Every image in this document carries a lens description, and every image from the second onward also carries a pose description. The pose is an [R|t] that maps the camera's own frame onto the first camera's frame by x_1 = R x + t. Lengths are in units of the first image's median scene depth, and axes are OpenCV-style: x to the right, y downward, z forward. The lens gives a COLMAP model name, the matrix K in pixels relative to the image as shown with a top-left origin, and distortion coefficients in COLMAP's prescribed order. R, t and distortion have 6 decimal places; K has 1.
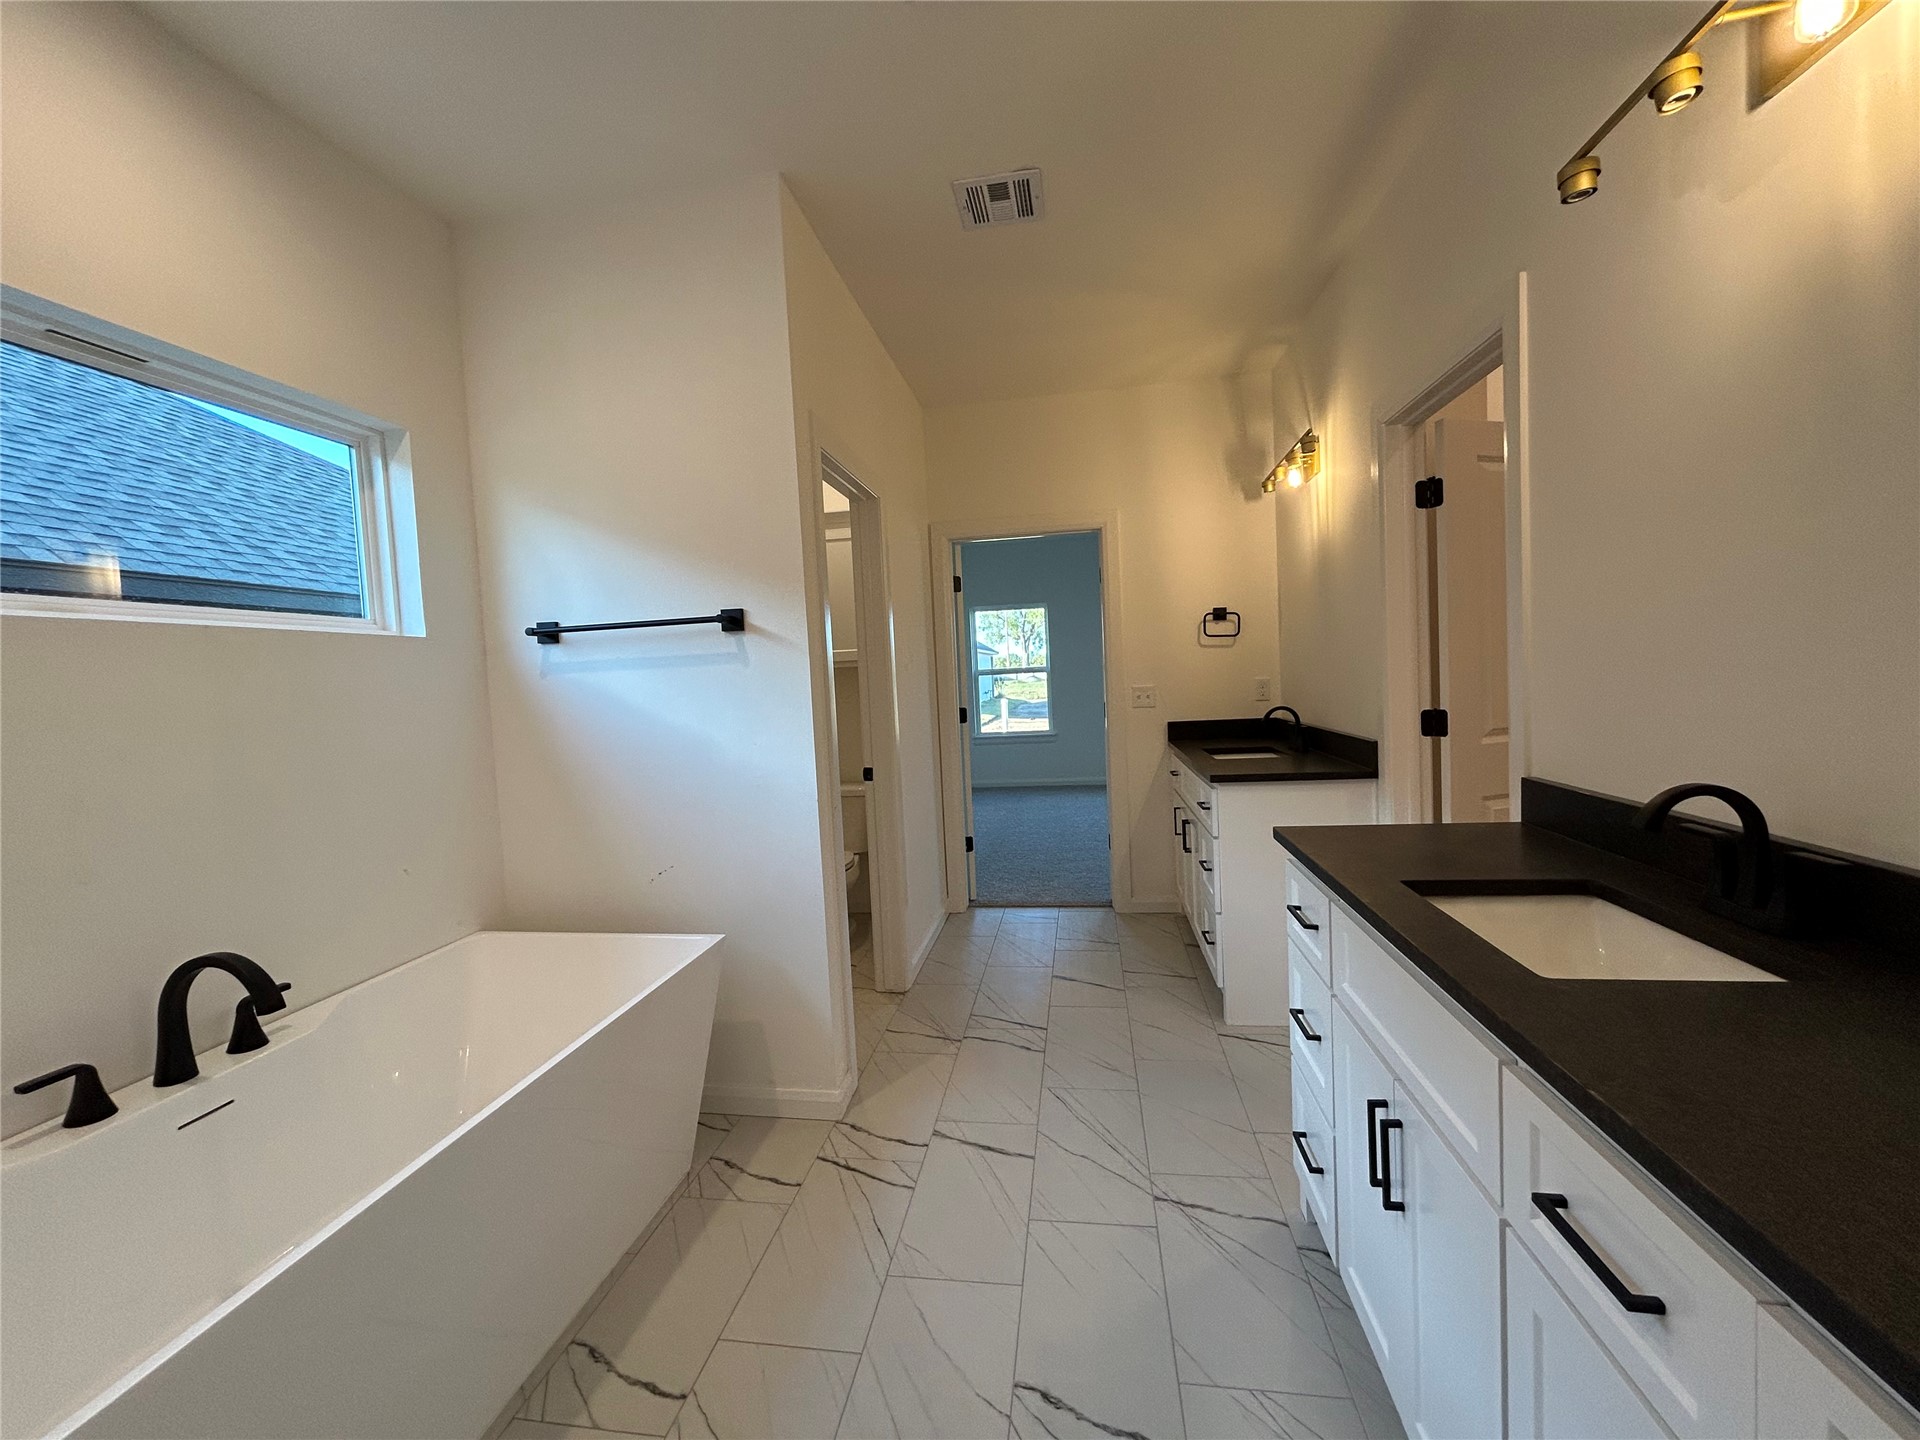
lens RADIAL K [[771.5, 0, 960.0], [0, 771.5, 720.0], [0, 0, 1]] dist [-0.000822, -0.000347]
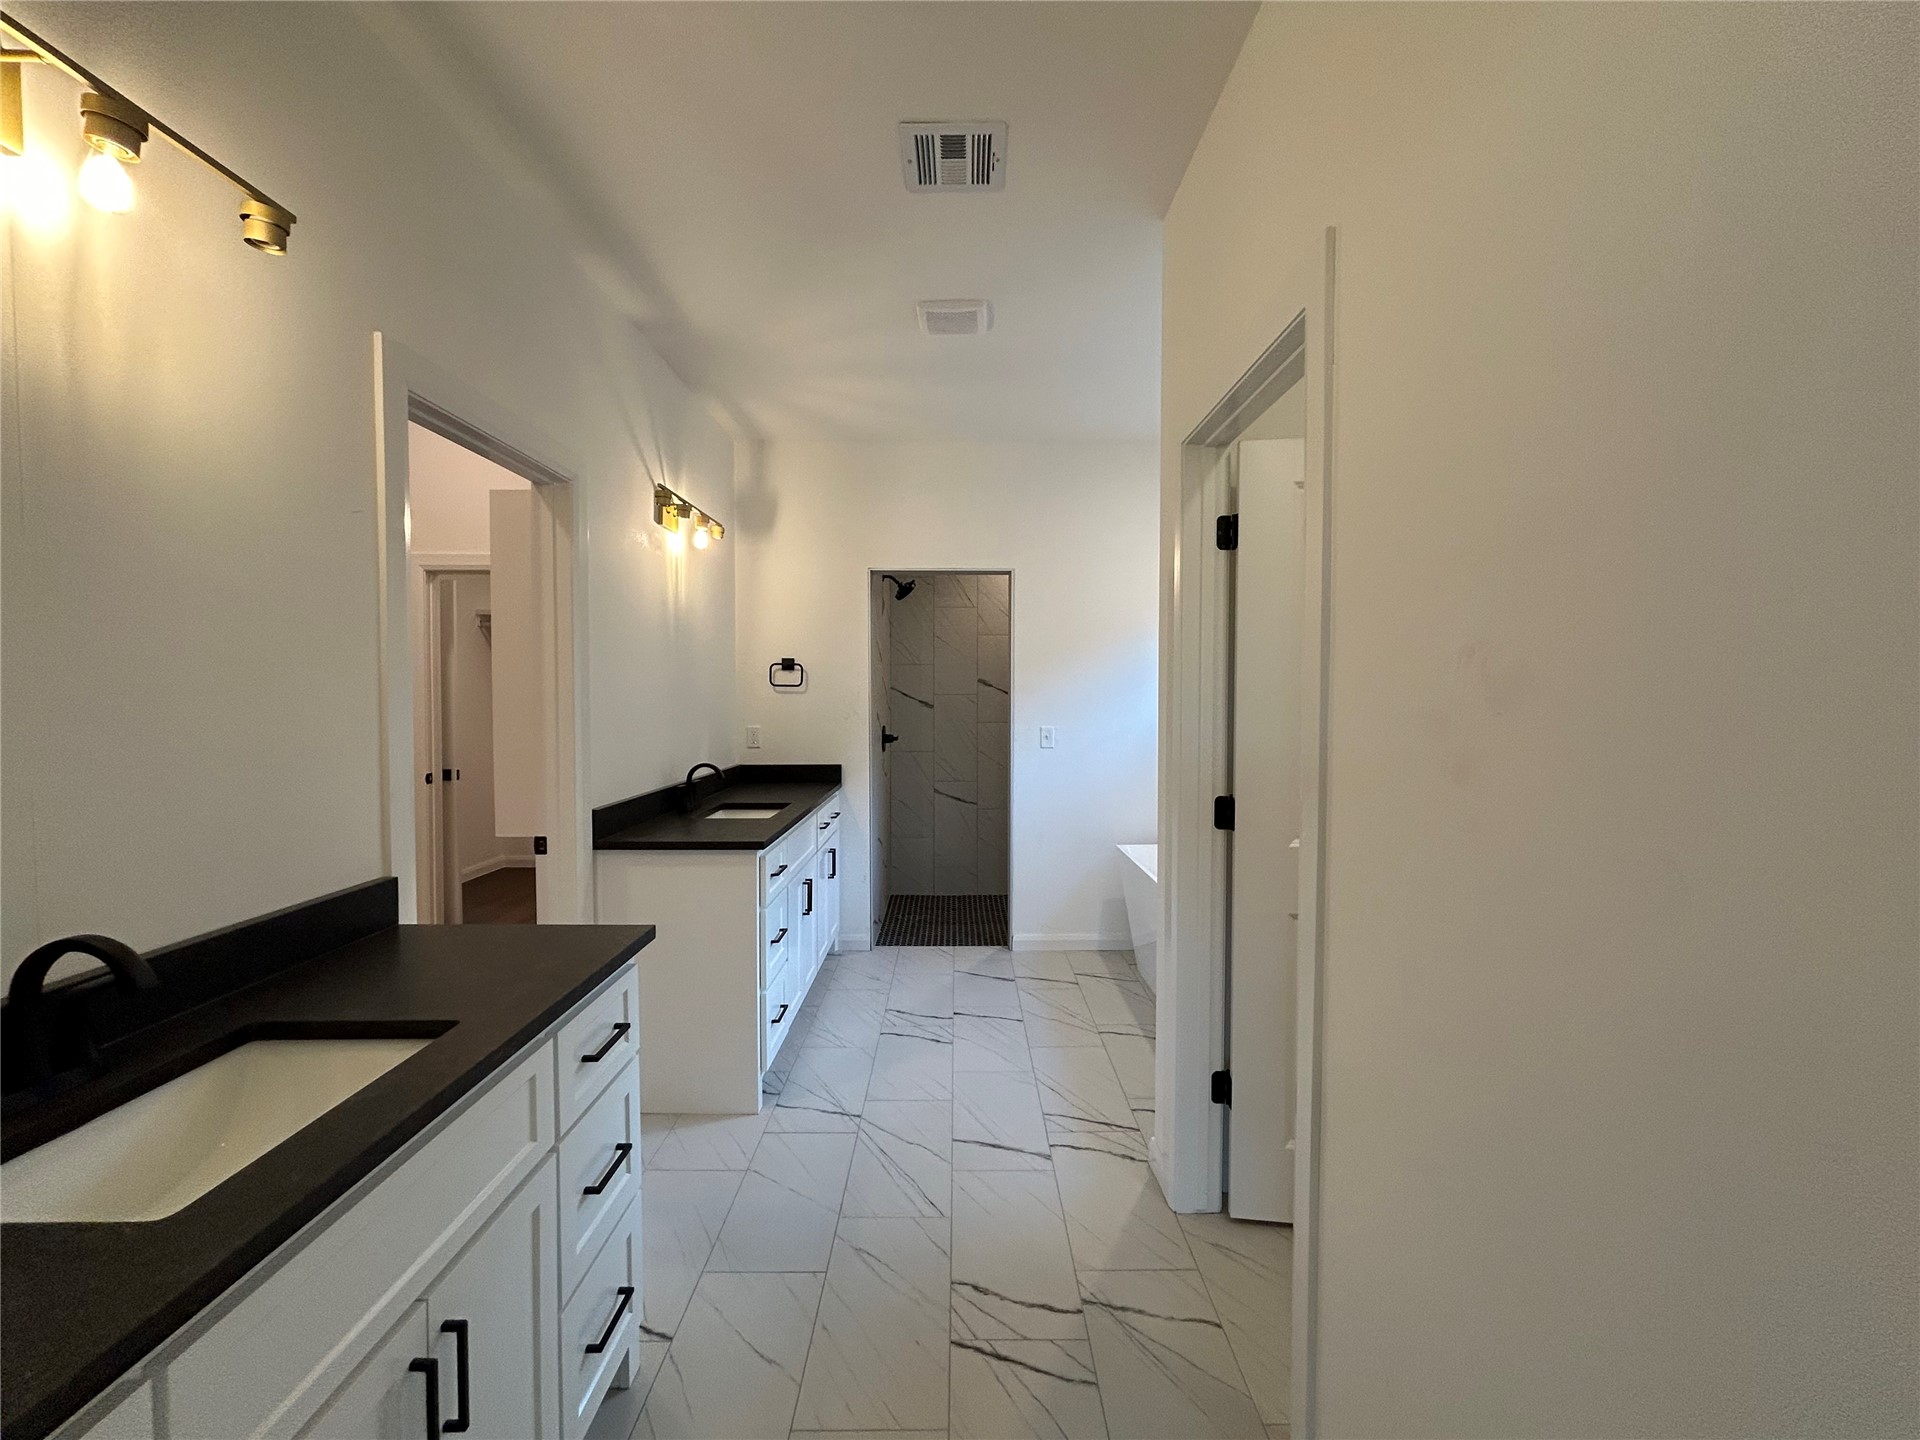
lens RADIAL K [[771.5, 0, 960.0], [0, 771.5, 720.0], [0, 0, 1]] dist [-0.000822, -0.000347]
pose [[-0.985237, 0.055795, -0.161848, 0.242248], [0.040827, 0.994699, 0.094375, -0.169524], [0.166256, 0.086374, -0.982293, 2.125247]]
